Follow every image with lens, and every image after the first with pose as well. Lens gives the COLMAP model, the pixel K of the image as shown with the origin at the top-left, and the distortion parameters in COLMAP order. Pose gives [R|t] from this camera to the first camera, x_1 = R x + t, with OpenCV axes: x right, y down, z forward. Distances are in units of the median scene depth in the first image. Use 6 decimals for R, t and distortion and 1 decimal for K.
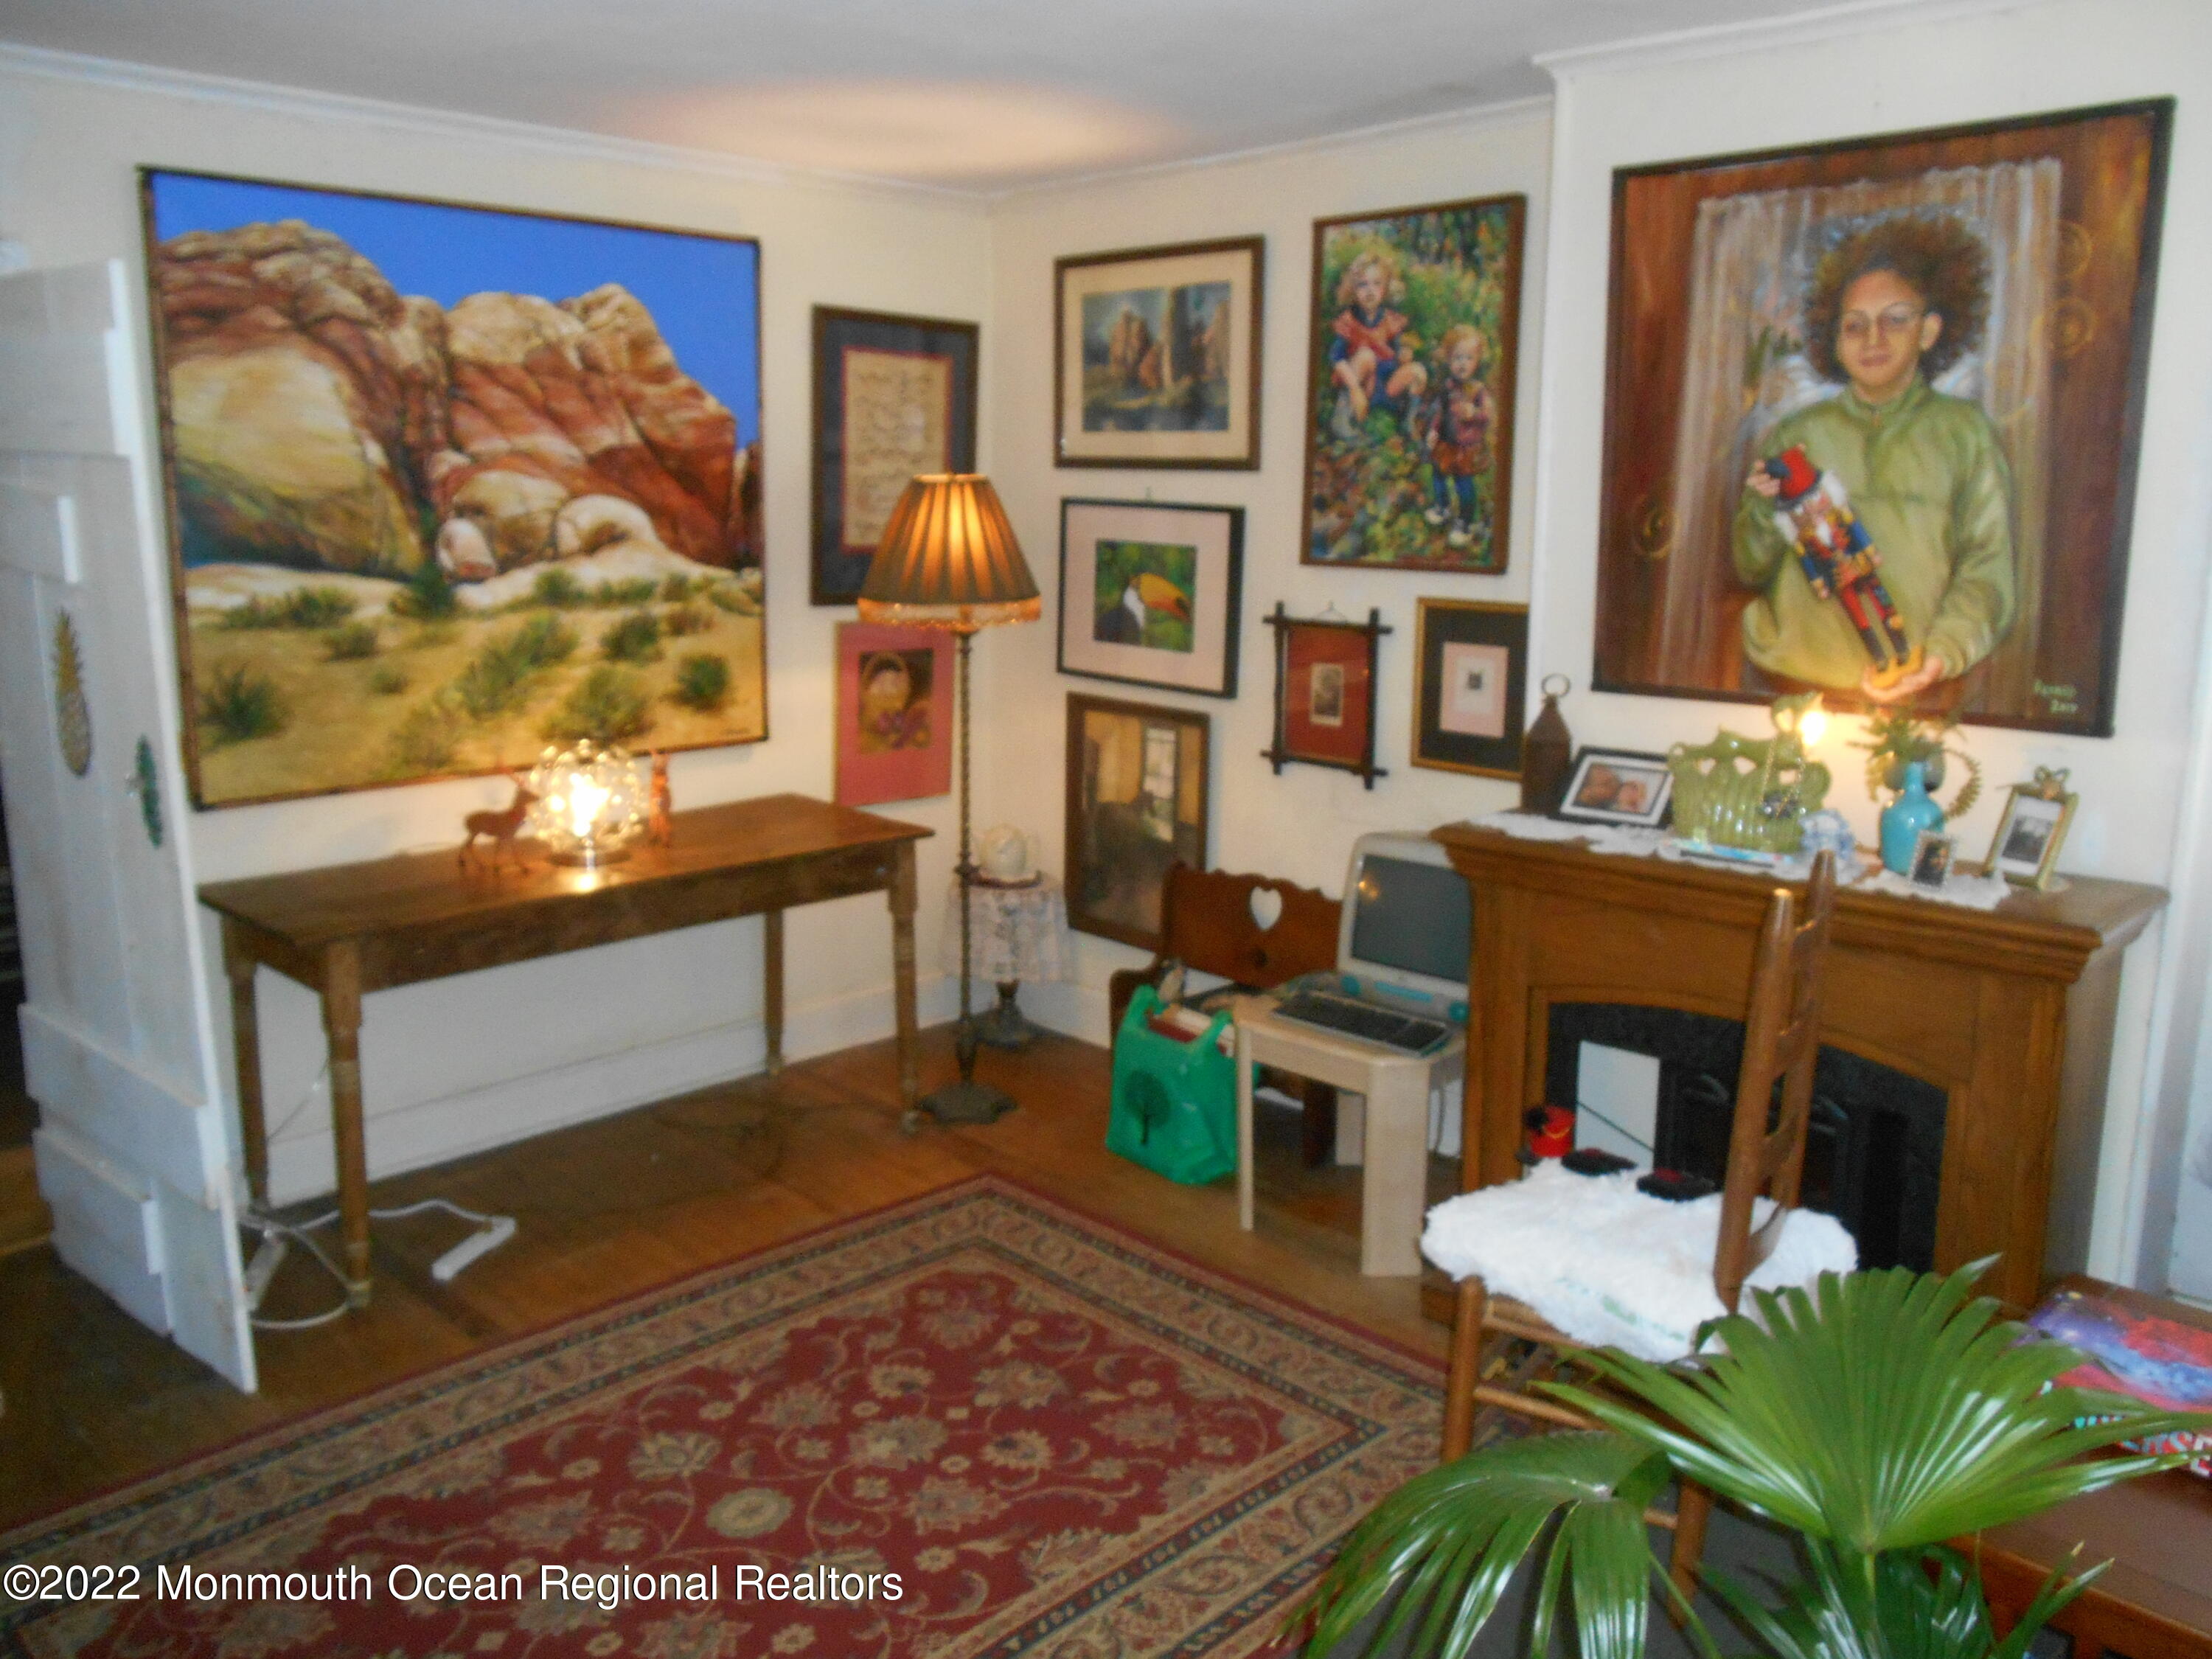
lens RADIAL K [[1706.0, 0, 1093.1], [0, 1706.0, 849.0], [0, 0, 1]] dist [-0.020365, 0.000768]
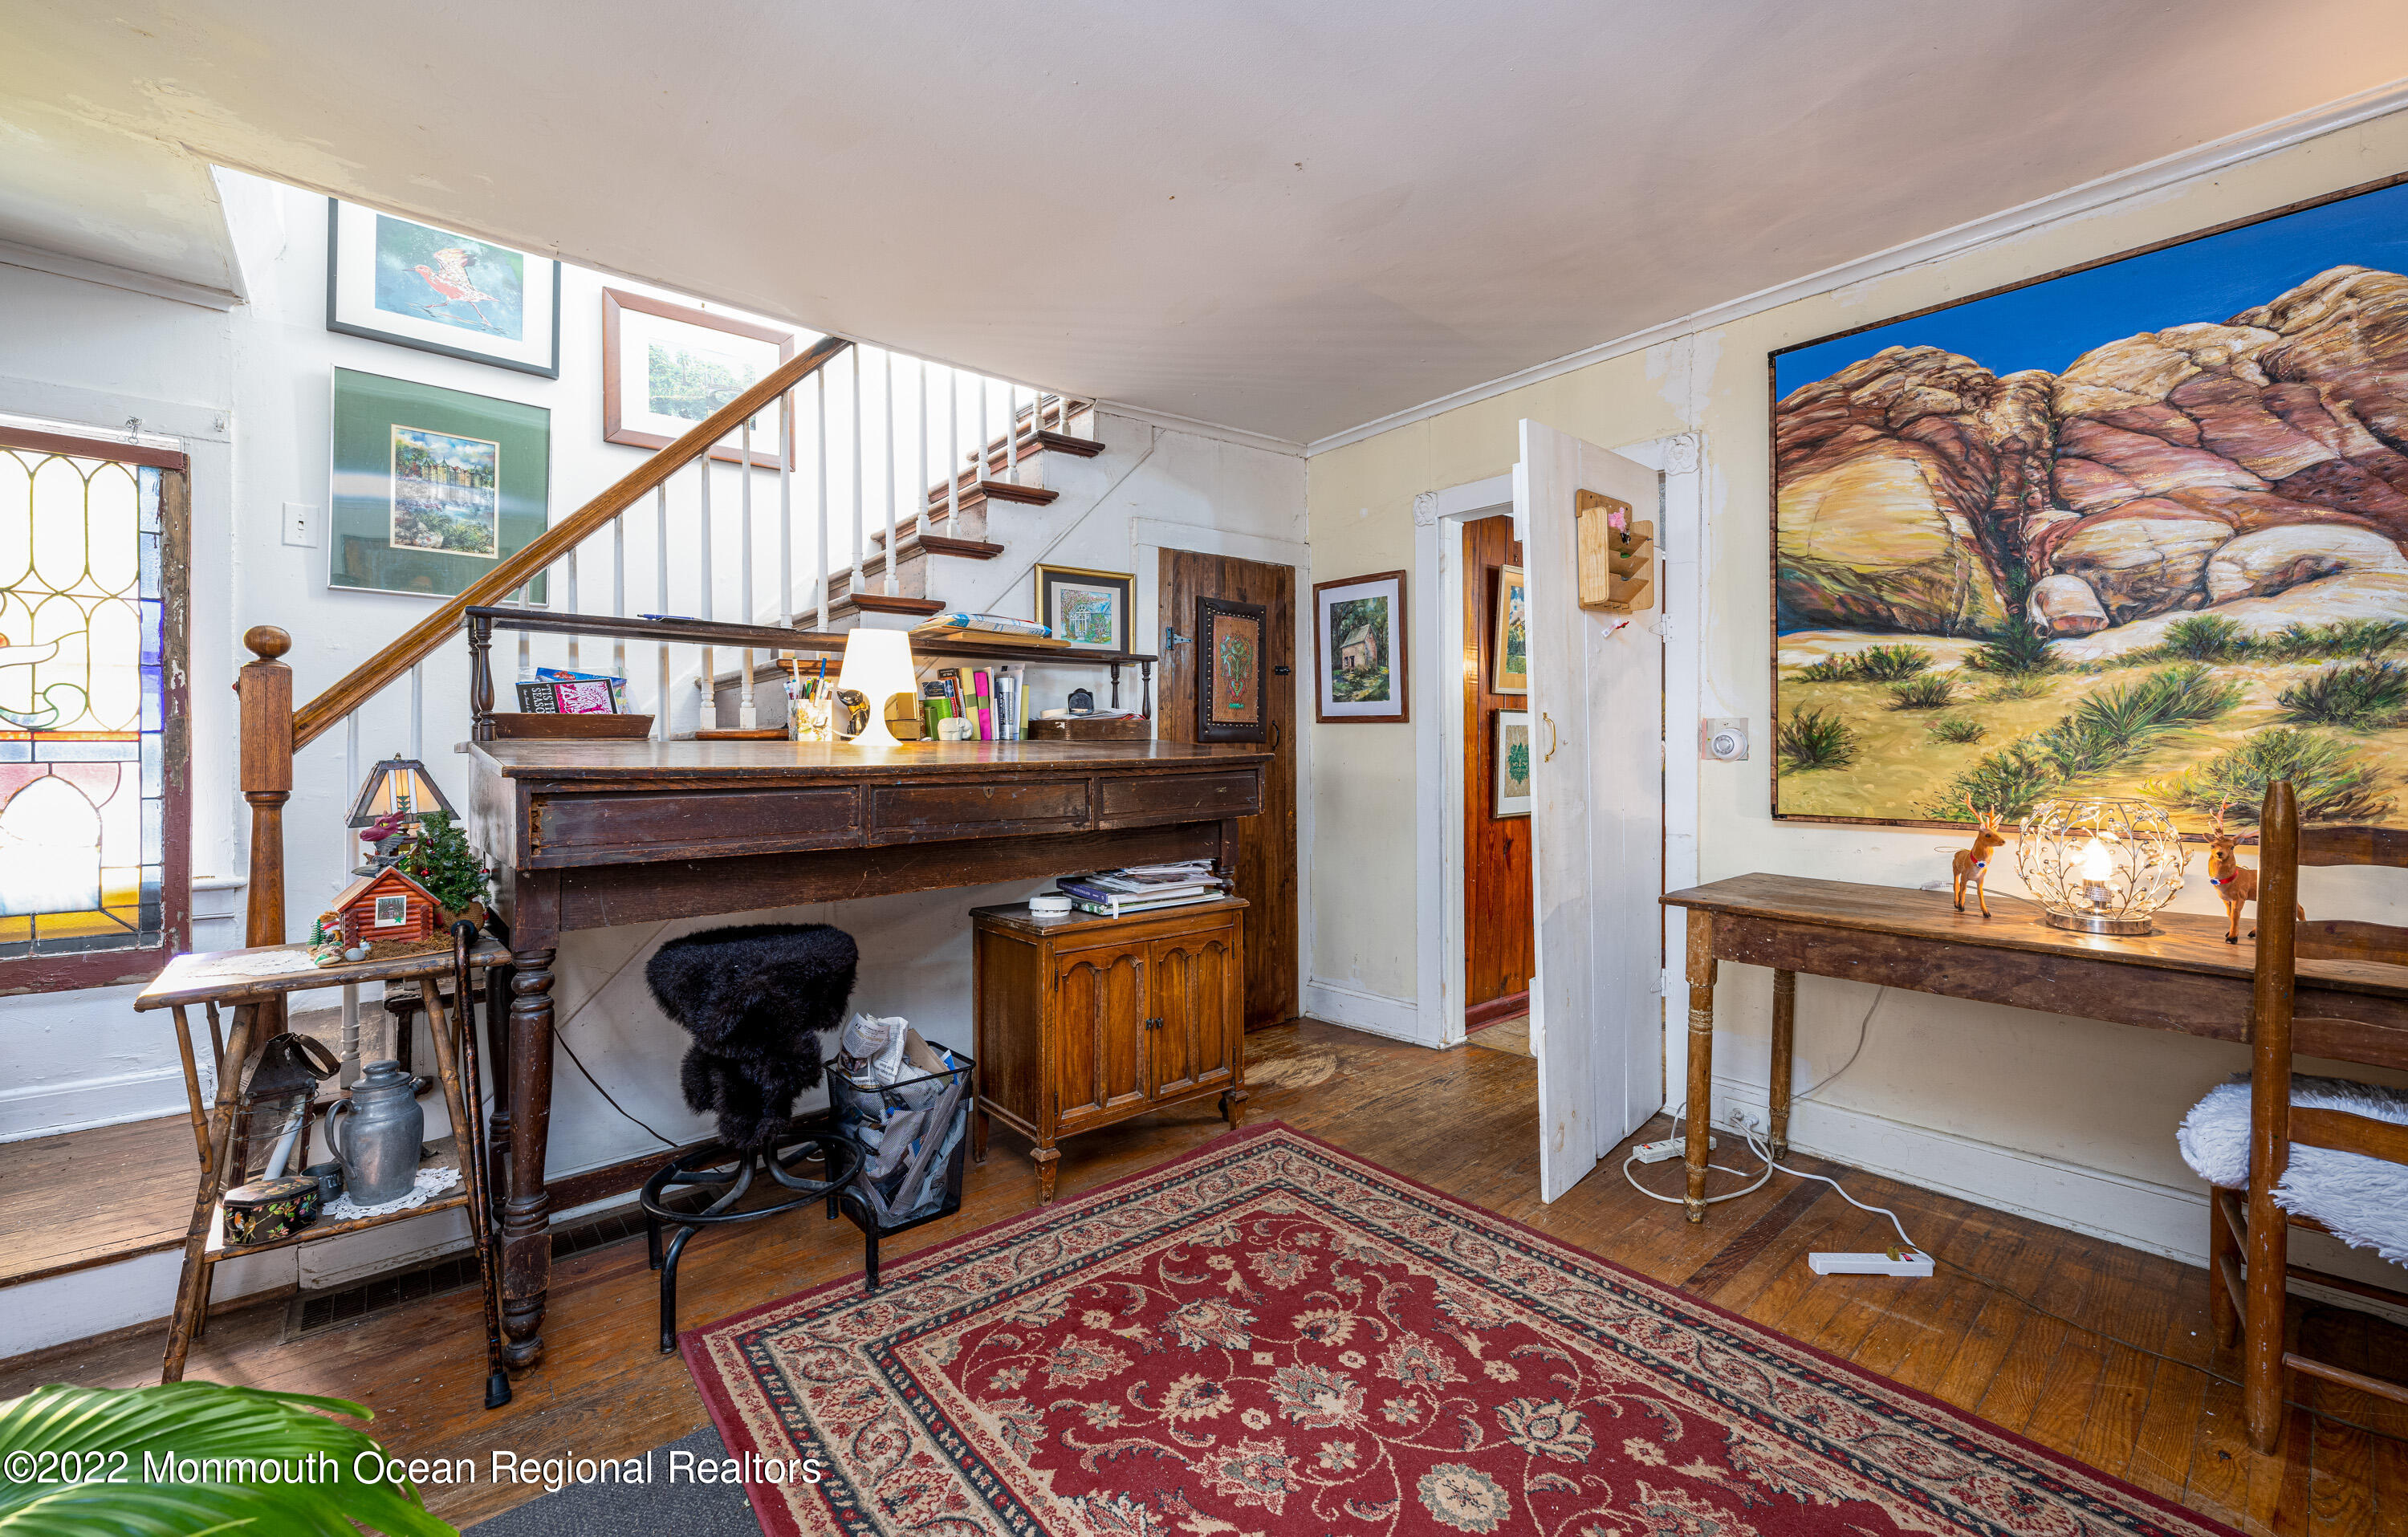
lens RADIAL K [[970.9, 0, 1214.3], [0, 970.9, 754.6], [0, 0, 1]] dist [-0.000409, 0.000109]
pose [[-0.084927, 0.009945, -0.996338, 0.314432], [-0.204585, 0.978471, 0.027205, -0.002815], [0.975158, 0.206147, -0.081064, 0.741277]]
